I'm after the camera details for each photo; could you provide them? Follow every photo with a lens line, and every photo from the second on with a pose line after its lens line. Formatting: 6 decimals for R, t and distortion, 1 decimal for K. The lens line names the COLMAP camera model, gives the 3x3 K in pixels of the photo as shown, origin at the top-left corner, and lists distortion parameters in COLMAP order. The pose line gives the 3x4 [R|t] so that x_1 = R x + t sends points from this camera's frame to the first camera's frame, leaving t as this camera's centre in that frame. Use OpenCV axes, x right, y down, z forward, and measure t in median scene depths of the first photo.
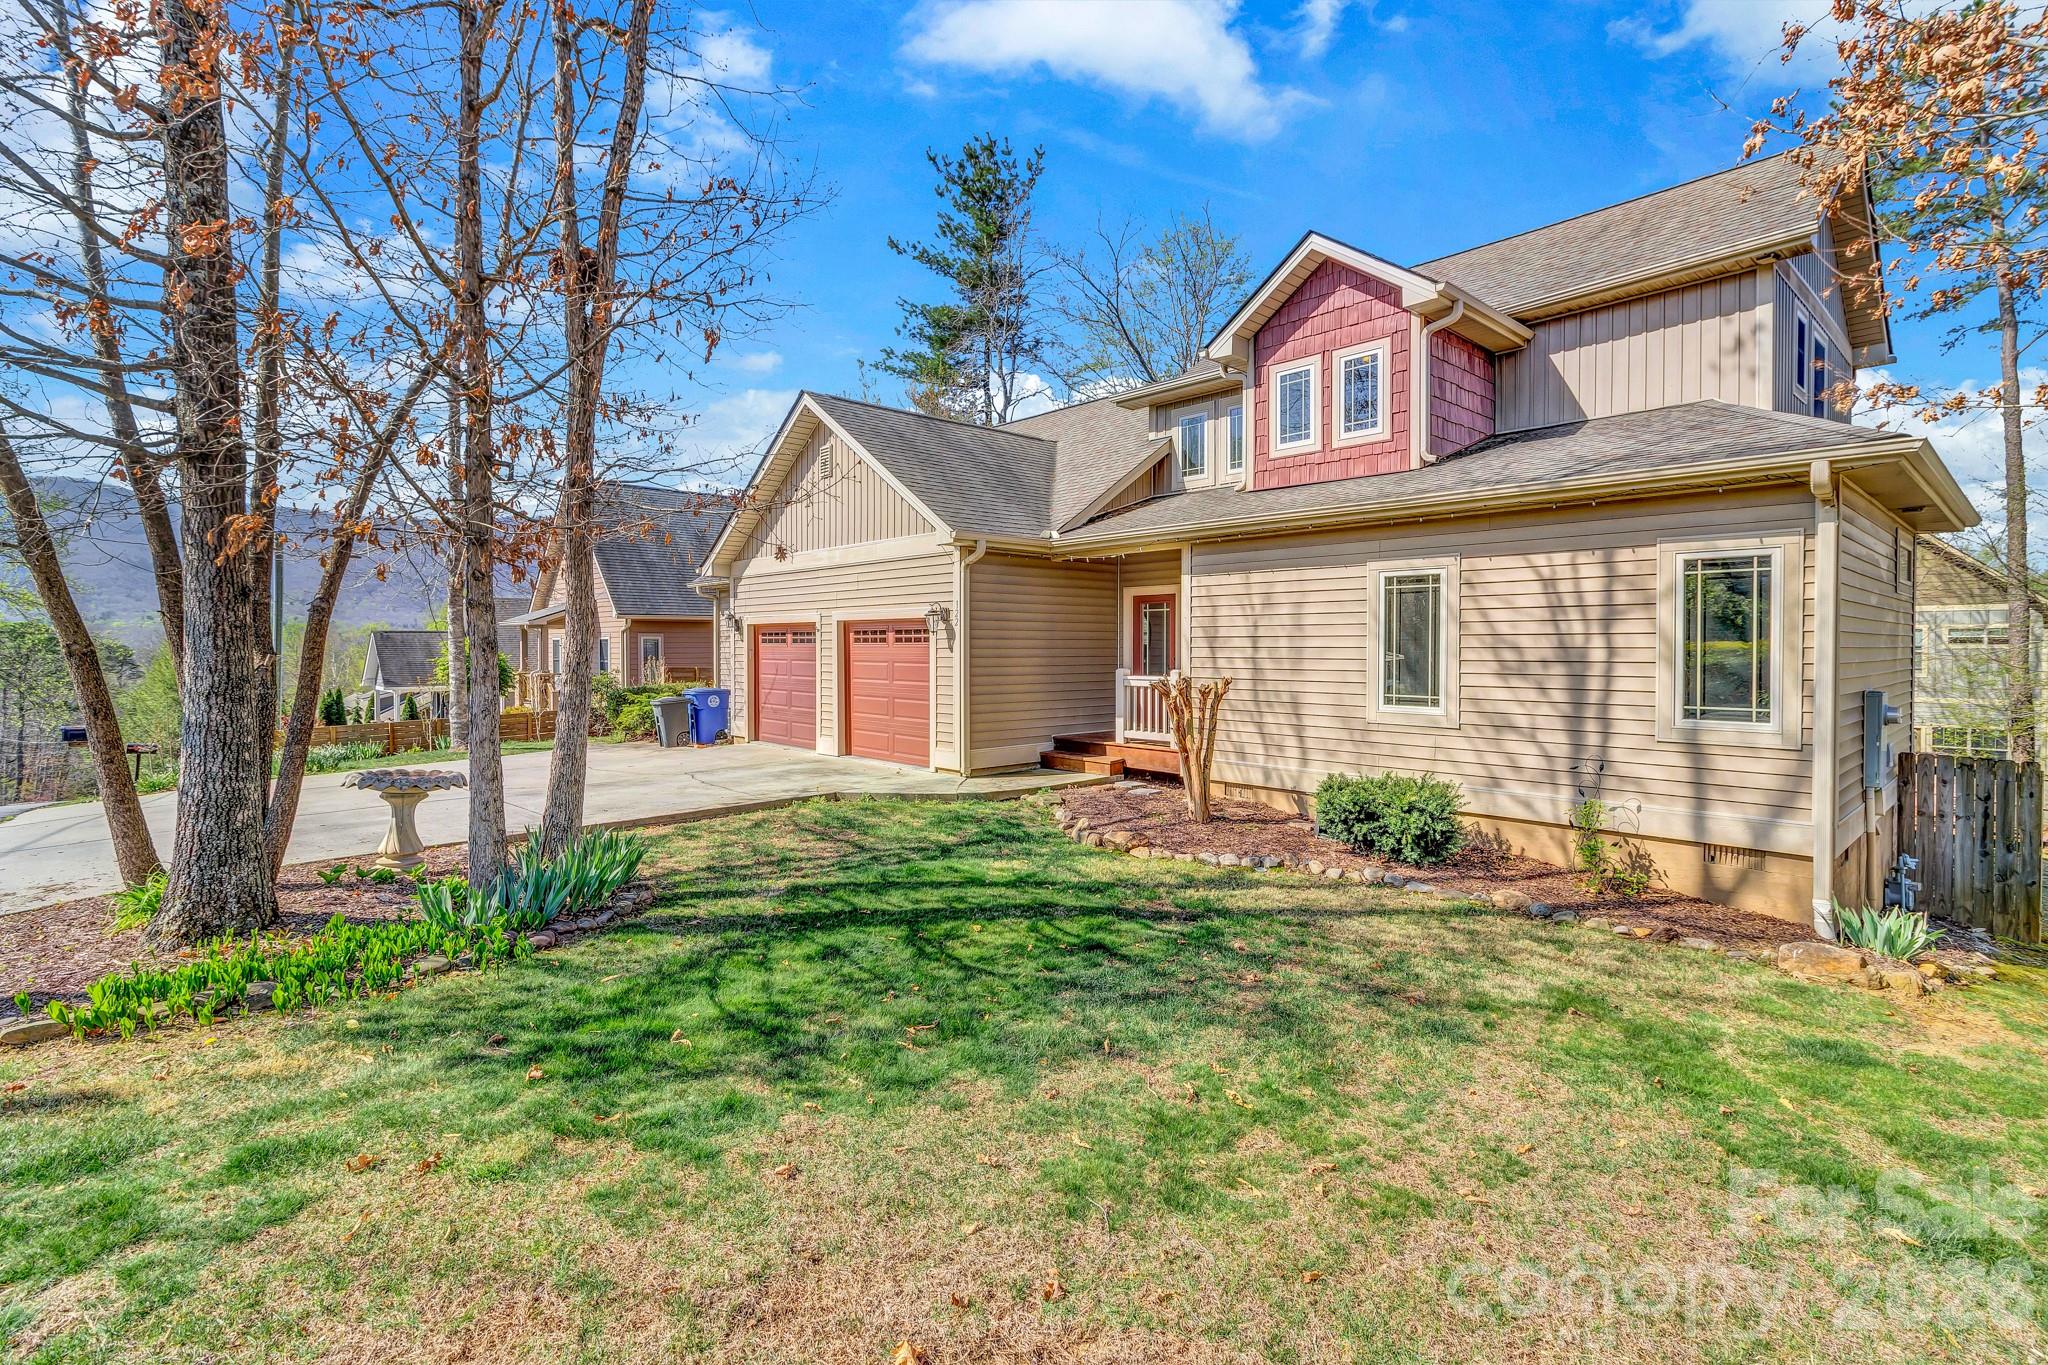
lens RADIAL K [[944.5, 0, 1029.5], [0, 944.5, 657.6], [0, 0, 1]] dist [-0.001318, 0.001388]
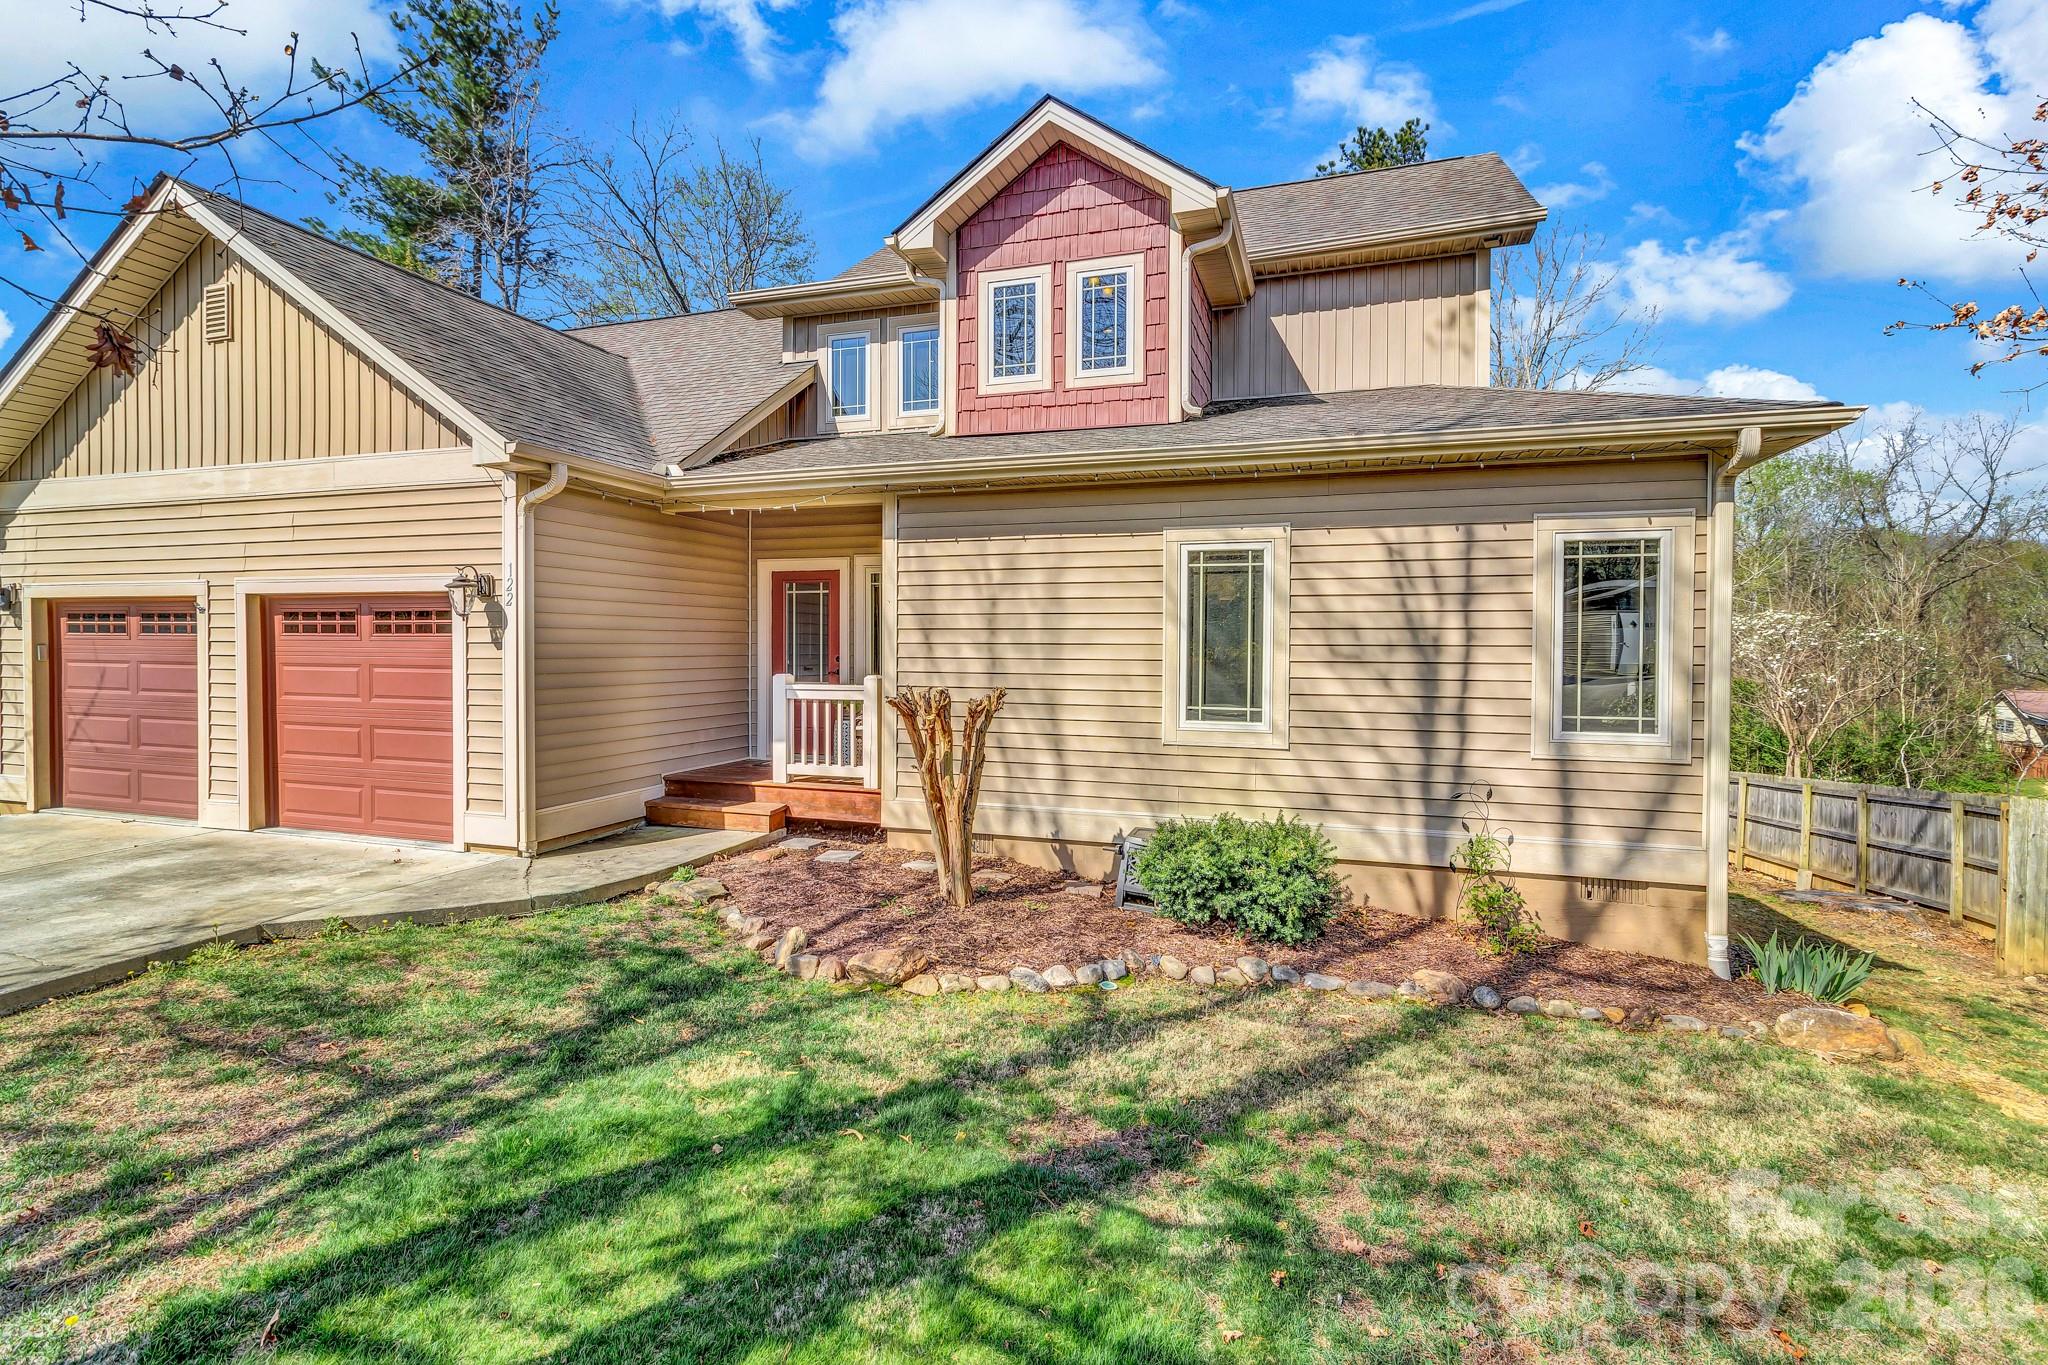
lens RADIAL K [[944.5, 0, 1029.3], [0, 944.5, 660.8], [0, 0, 1]] dist [-0.001318, 0.001388]
pose [[0.871532, -0.004477, 0.490318, -0.092356], [0.001222, 0.999975, 0.006958, -0.002745], [-0.490337, -0.005465, 0.871516, 0.351252]]
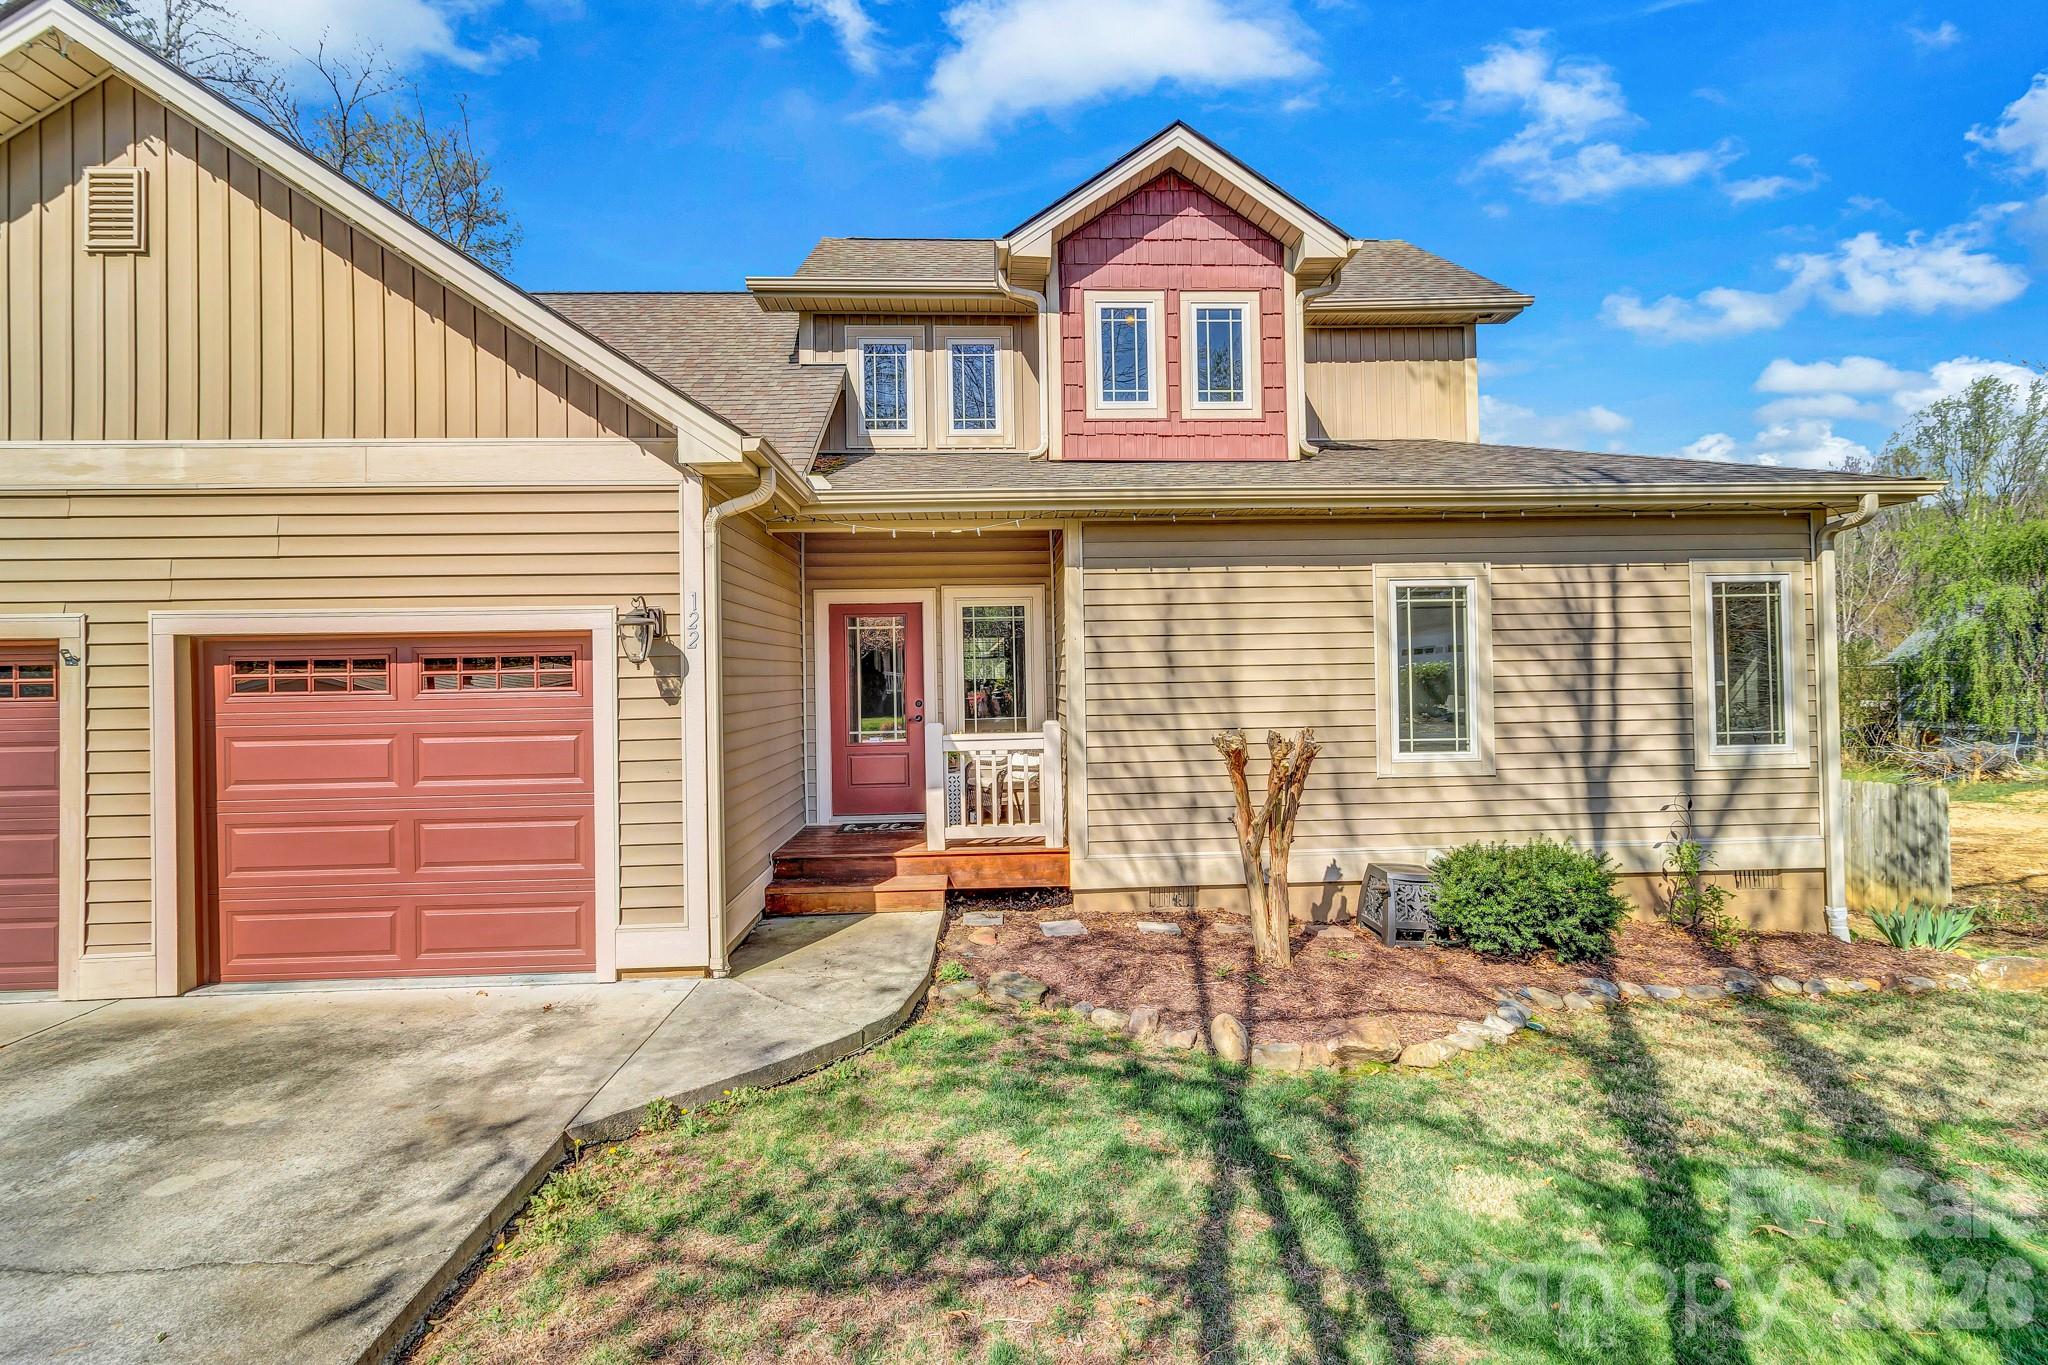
lens RADIAL K [[944.5, 0, 1029.7], [0, 944.5, 661.0], [0, 0, 1]] dist [-0.001318, 0.001388]
pose [[0.639597, -0.001202, 0.768710, -0.358222], [0.027726, 0.999384, -0.021507, -0.014373], [-0.768211, 0.035069, 0.639236, 0.644734]]
